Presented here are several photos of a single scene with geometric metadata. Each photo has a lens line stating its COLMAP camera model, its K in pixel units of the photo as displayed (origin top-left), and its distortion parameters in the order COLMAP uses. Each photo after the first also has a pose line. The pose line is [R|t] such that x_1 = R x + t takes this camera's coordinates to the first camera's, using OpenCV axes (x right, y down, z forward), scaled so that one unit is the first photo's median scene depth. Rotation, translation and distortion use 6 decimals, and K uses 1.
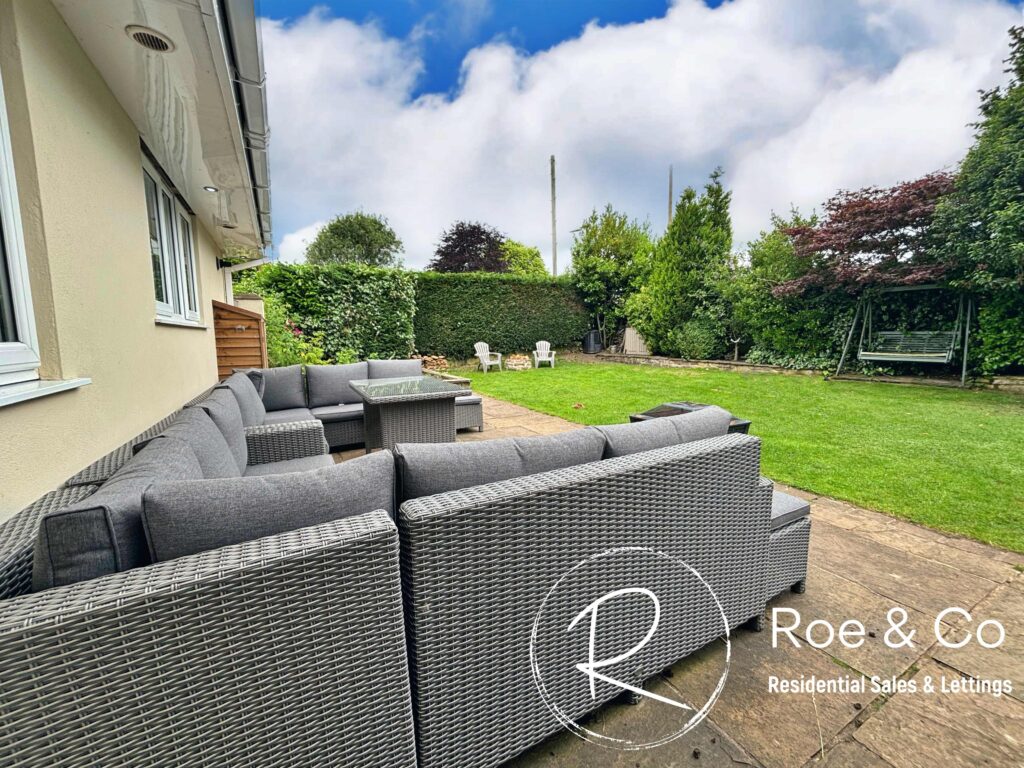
lens RADIAL K [[413.7, 0, 516.3], [0, 413.7, 389.4], [0, 0, 1]] dist [-0.002234, 0.001913]
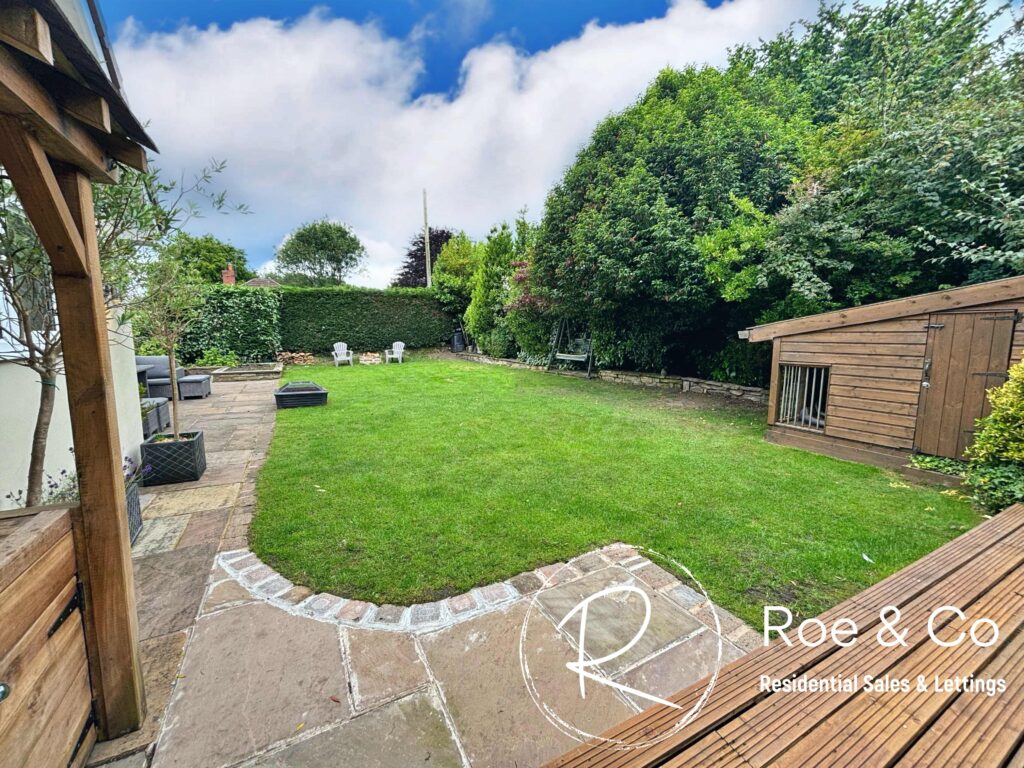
lens RADIAL K [[413.7, 0, 501.0], [0, 413.7, 382.9], [0, 0, 1]] dist [-0.002234, 0.001913]
pose [[0.999270, 0.011354, -0.036482, 0.450753], [-0.011693, 0.999890, -0.009090, 0.015063], [0.036375, 0.009510, 0.999293, -0.246167]]
